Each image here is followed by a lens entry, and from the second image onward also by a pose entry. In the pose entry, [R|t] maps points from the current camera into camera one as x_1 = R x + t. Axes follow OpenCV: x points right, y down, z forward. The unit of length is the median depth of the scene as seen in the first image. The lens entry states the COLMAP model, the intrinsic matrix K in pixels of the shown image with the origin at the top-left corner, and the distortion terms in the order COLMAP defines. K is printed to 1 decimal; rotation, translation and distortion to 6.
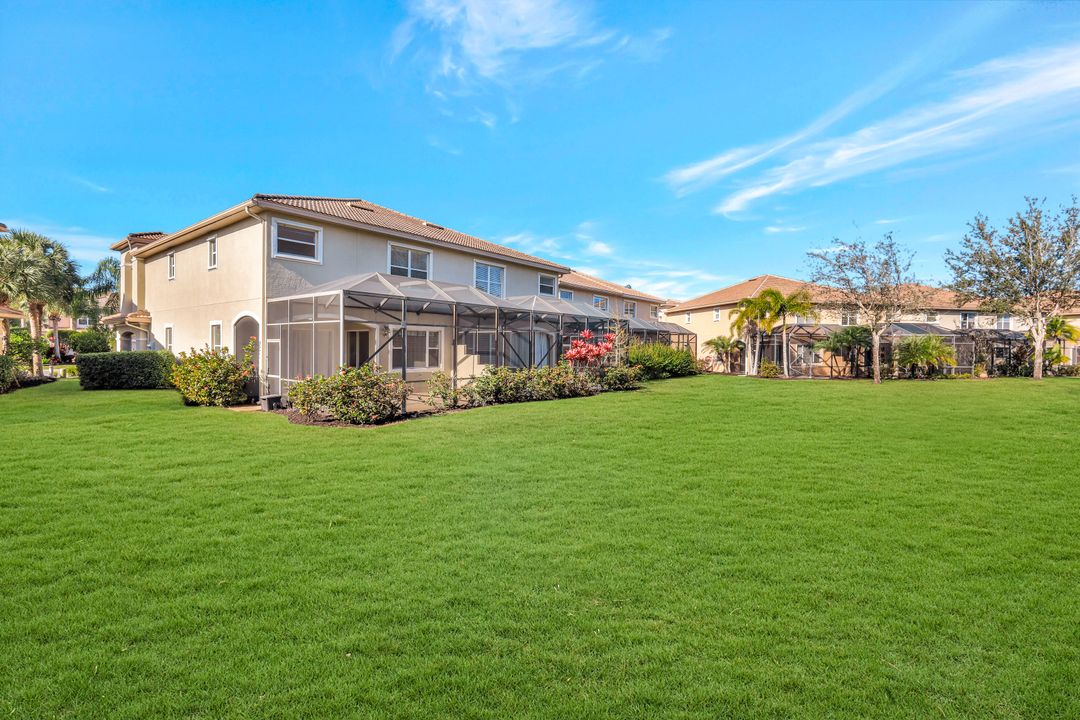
lens RADIAL K [[486.1, 0, 539.7], [0, 486.1, 357.9], [0, 0, 1]] dist [-0.001098, -0.000083]
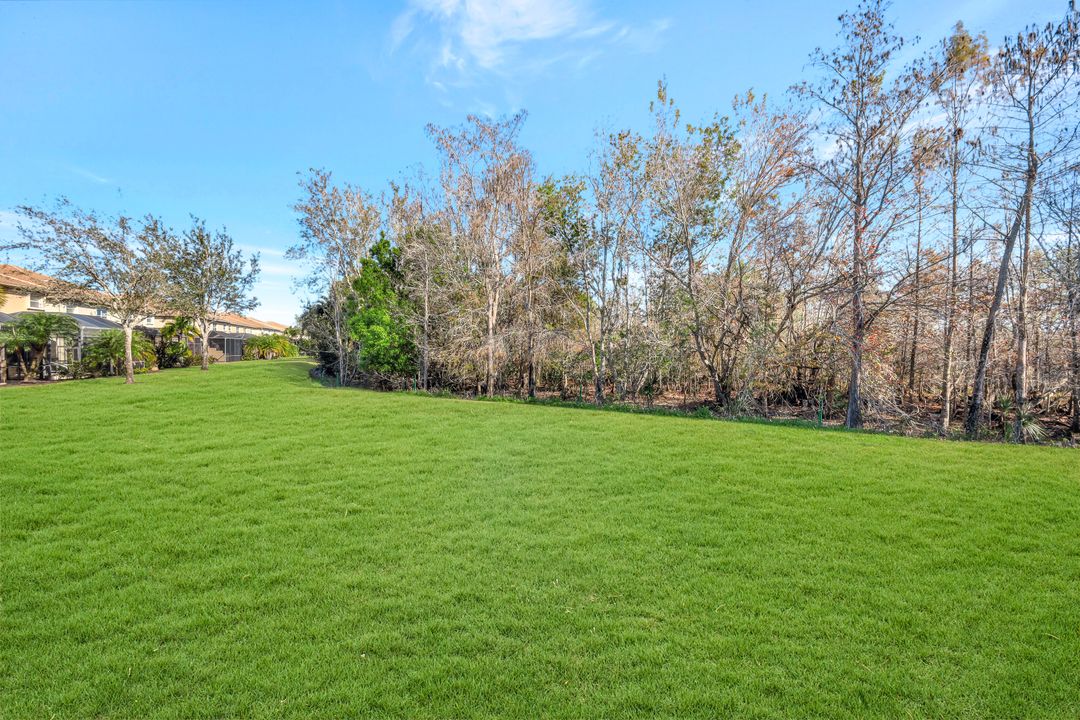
lens RADIAL K [[442.2, 0, 540.1], [0, 442.2, 356.9], [0, 0, 1]] dist [-0.001405, 0.000036]
pose [[0.999999, -0.001299, 0.000542, 0.000845], [0.001249, 0.996479, 0.083836, -0.092373], [-0.000649, -0.083835, 0.996479, 0.051845]]
